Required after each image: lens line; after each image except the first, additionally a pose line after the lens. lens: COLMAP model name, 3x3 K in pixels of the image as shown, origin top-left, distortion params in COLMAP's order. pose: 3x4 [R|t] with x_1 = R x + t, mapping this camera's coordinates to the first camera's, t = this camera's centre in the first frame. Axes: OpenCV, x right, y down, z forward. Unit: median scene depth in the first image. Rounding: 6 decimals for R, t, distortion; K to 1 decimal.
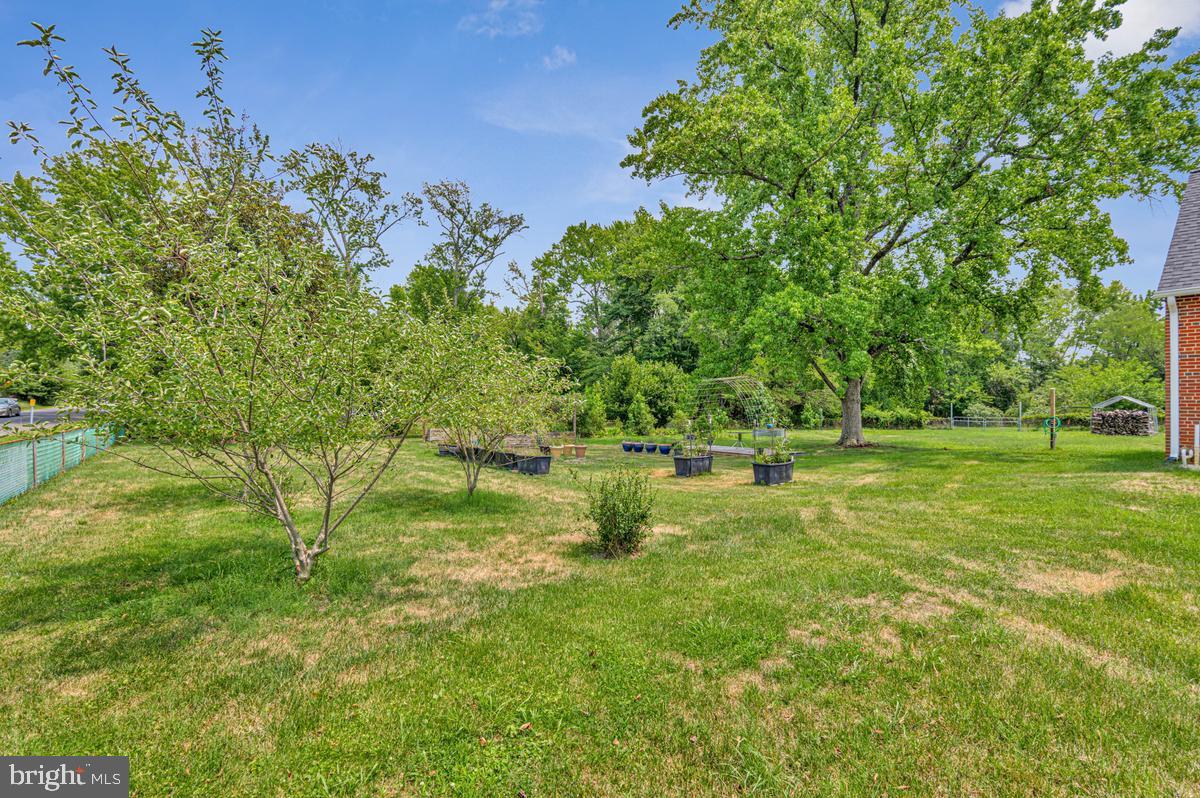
lens RADIAL K [[560.5, 0, 596.5], [0, 560.5, 394.3], [0, 0, 1]] dist [0.009446, 0.001556]
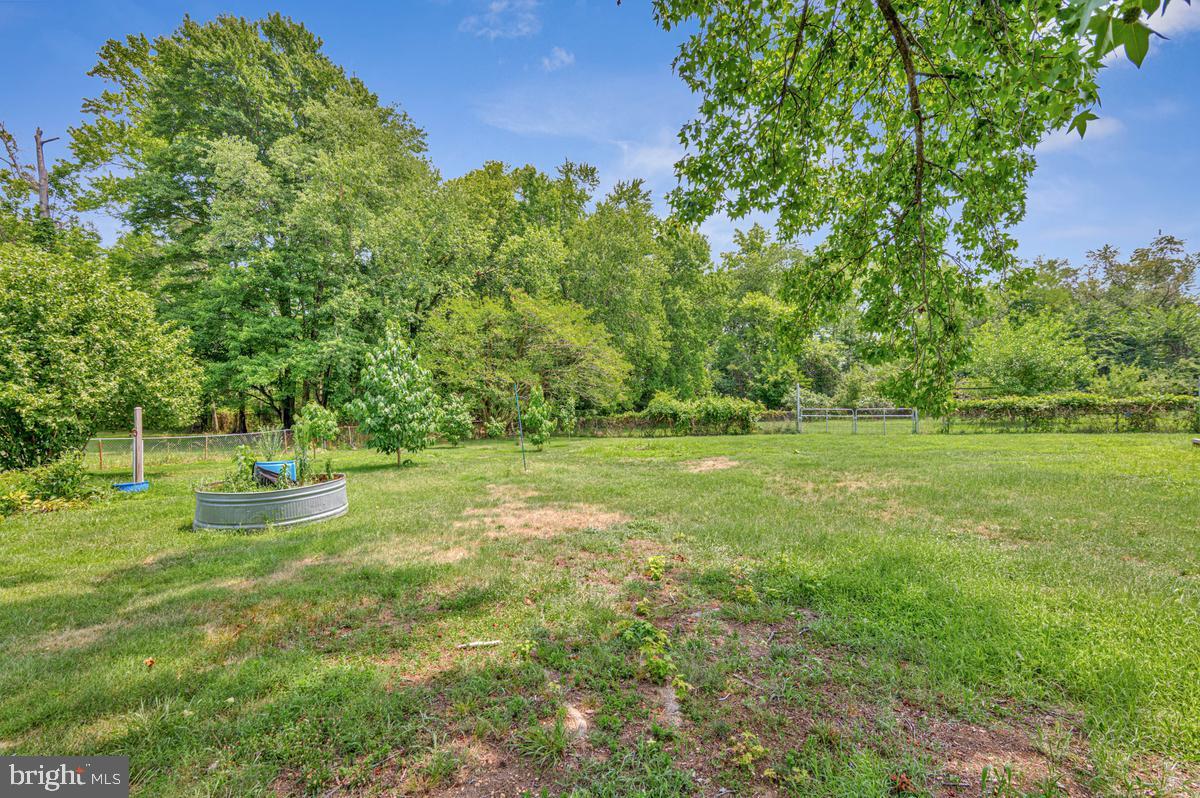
lens RADIAL K [[560.5, 0, 589.3], [0, 560.5, 397.9], [0, 0, 1]] dist [0.009446, 0.001556]
pose [[0.947963, -0.017226, 0.317916, 0.228165], [0.012639, 0.999784, 0.016486, 0.015354], [-0.318131, -0.011611, 0.947976, 0.468864]]
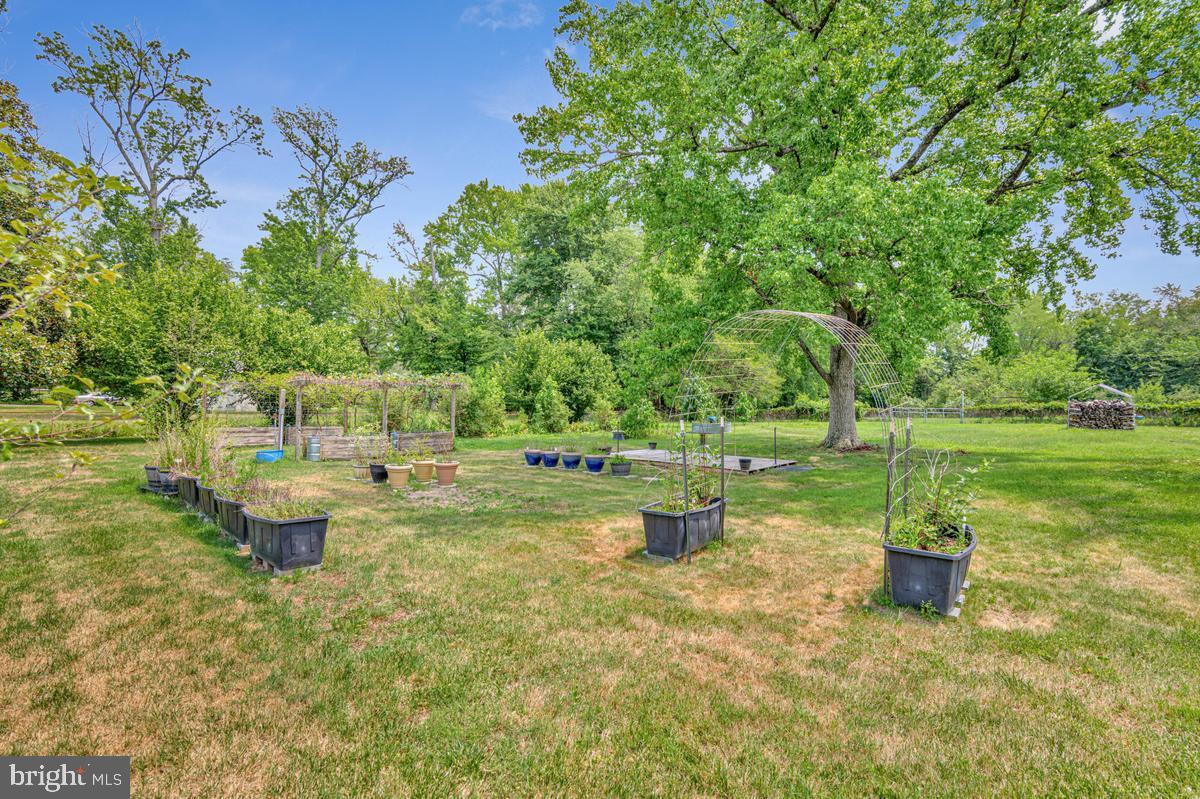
lens RADIAL K [[560.5, 0, 593.9], [0, 560.5, 388.4], [0, 0, 1]] dist [0.009446, 0.001556]
pose [[0.987299, 0.005424, 0.158780, 0.009086], [-0.006643, 0.999952, 0.007153, 0.004919], [-0.158734, -0.008117, 0.987288, 0.150642]]
